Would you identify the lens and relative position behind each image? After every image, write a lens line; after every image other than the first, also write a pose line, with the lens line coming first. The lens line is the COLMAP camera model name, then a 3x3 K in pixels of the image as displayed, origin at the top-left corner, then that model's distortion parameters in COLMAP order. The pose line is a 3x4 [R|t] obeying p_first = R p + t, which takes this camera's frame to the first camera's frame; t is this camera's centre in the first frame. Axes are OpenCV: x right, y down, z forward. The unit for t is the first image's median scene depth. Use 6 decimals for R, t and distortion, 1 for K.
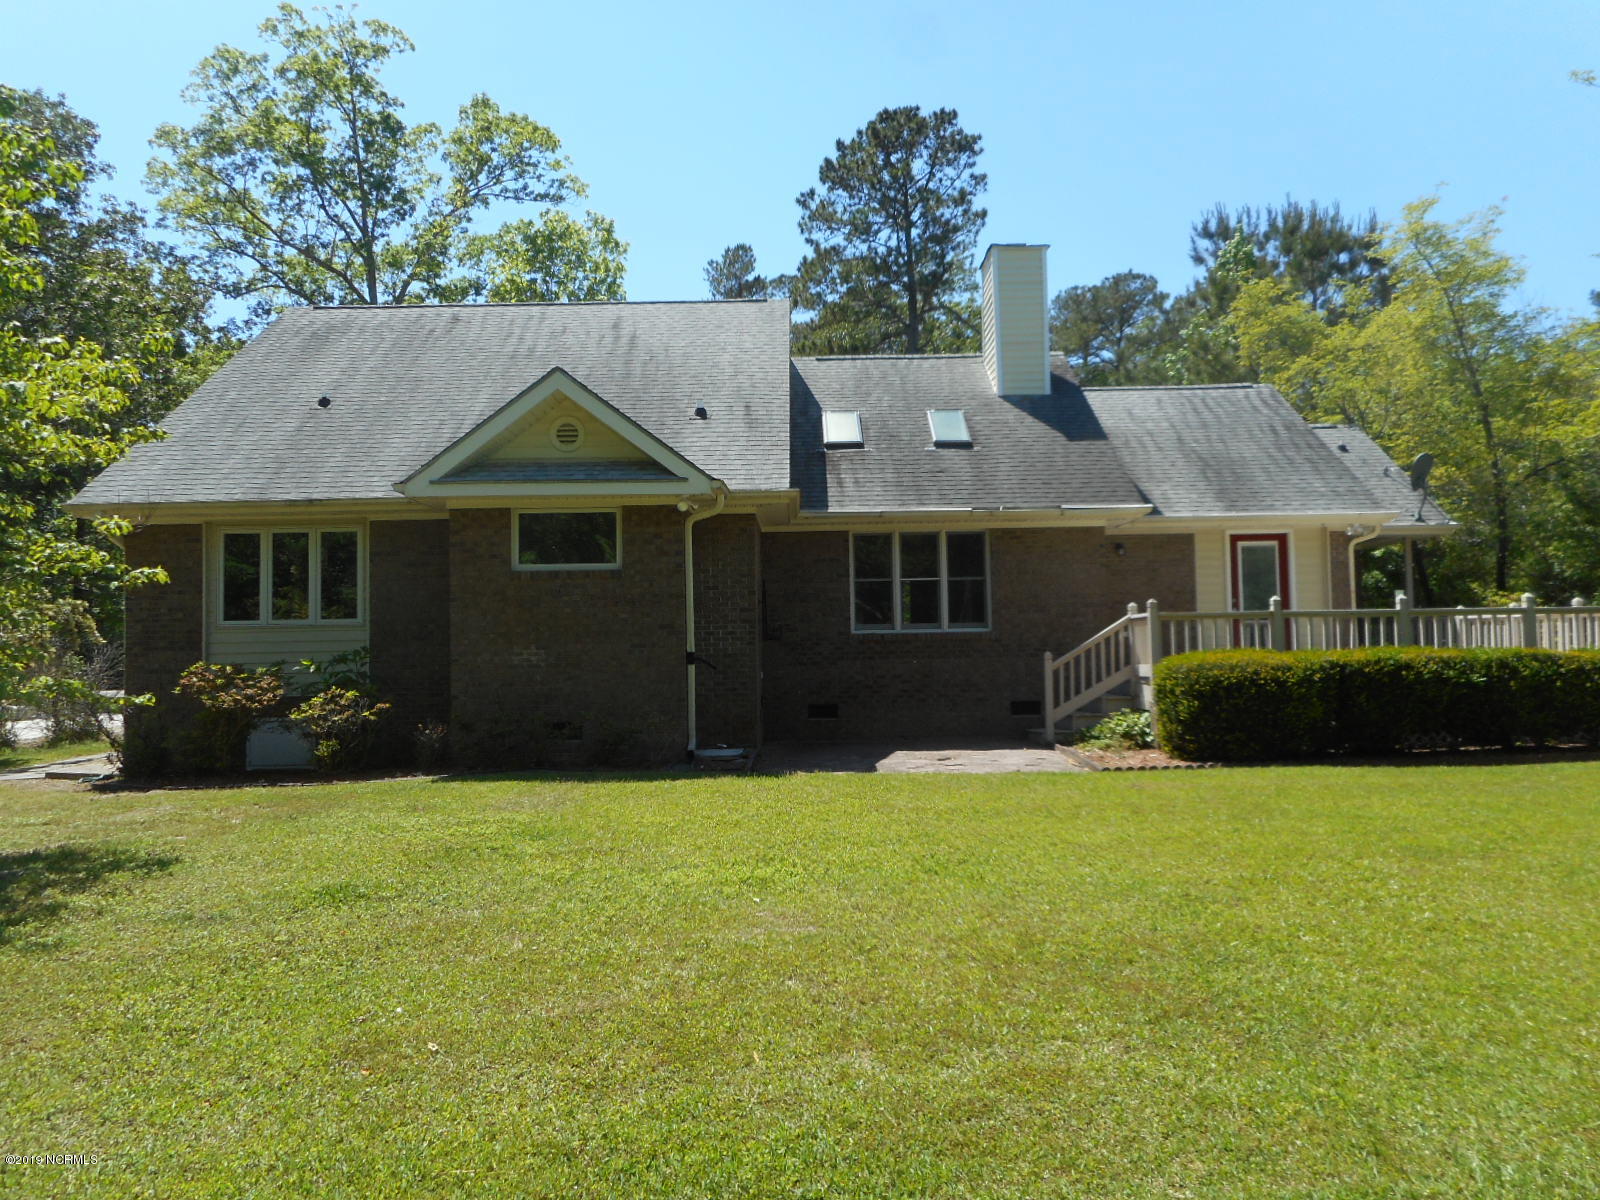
lens RADIAL K [[1214.0, 0, 799.0], [0, 1214.0, 593.9], [0, 0, 1]] dist [0.010514, 0.009678]
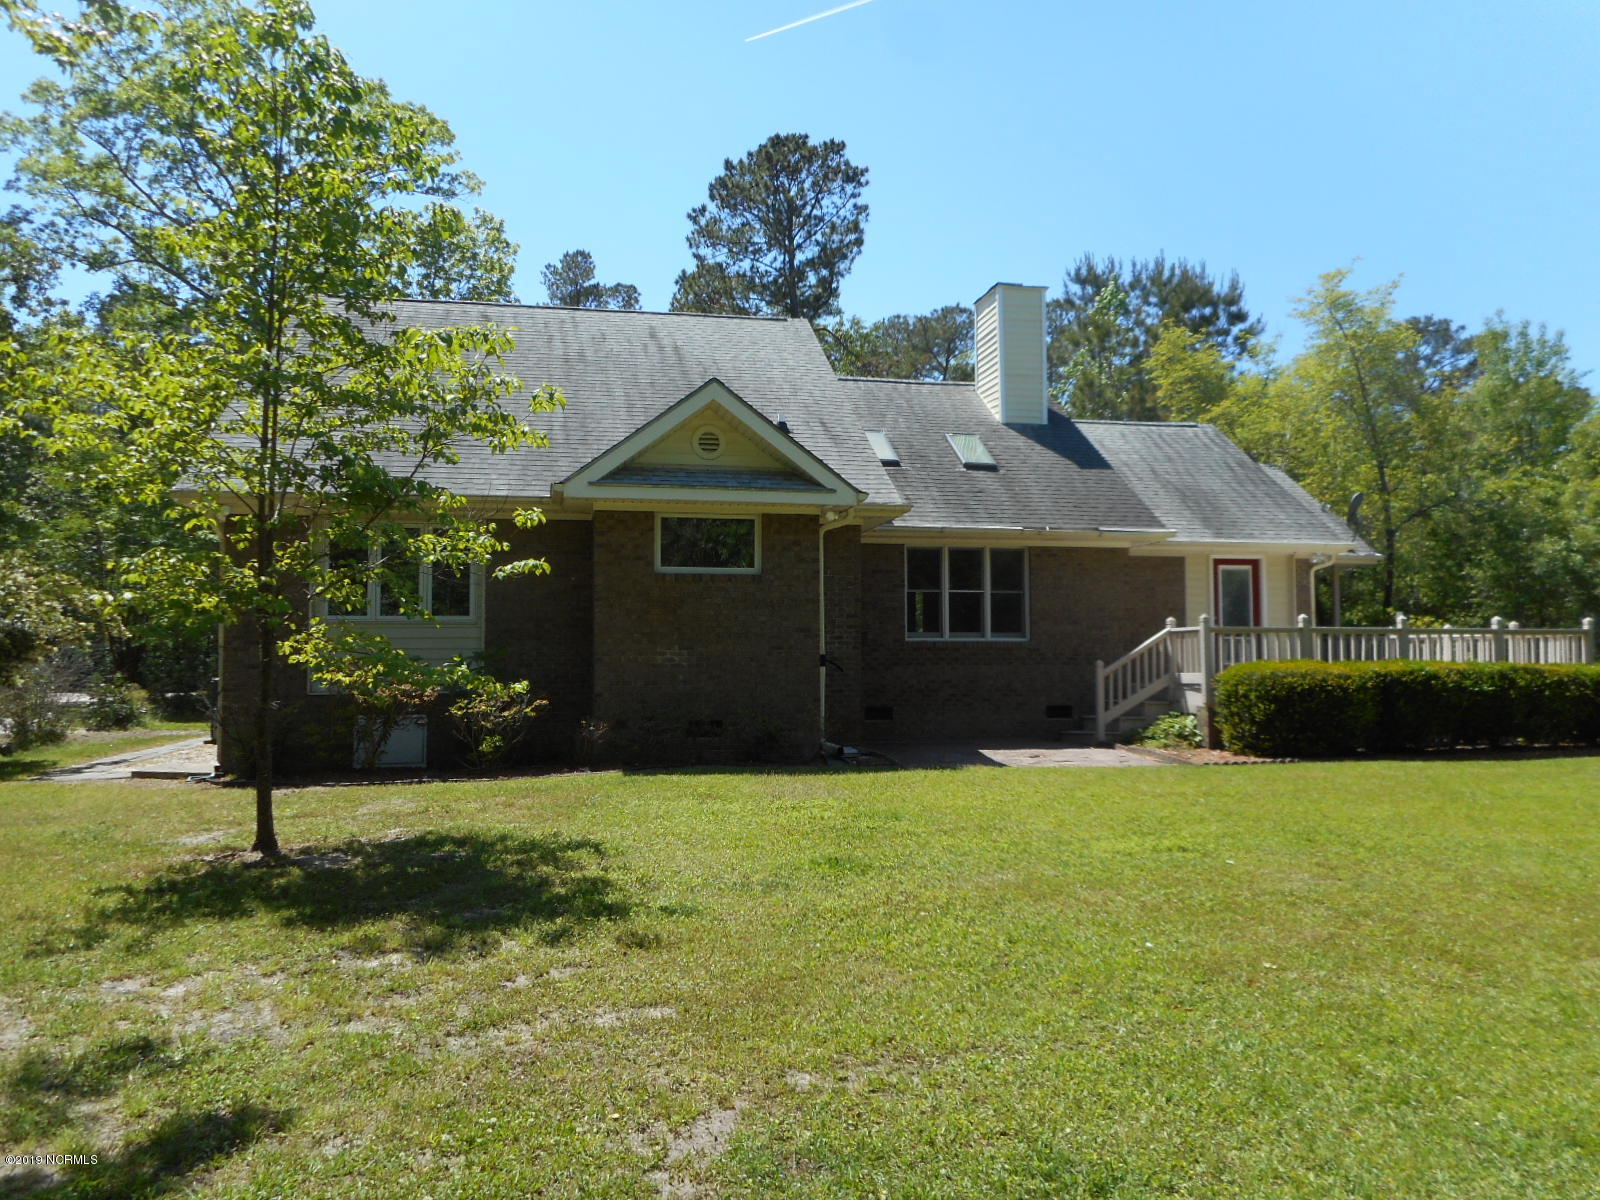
lens RADIAL K [[1210.2, 0, 800.0], [0, 1210.2, 600.0], [0, 0, 1]] dist [0.003572, 0.006636]
pose [[0.982097, 0.024695, 0.186750, -0.206643], [-0.023658, 0.999690, -0.007779, 0.006186], [-0.186884, 0.003222, 0.982377, -0.019574]]
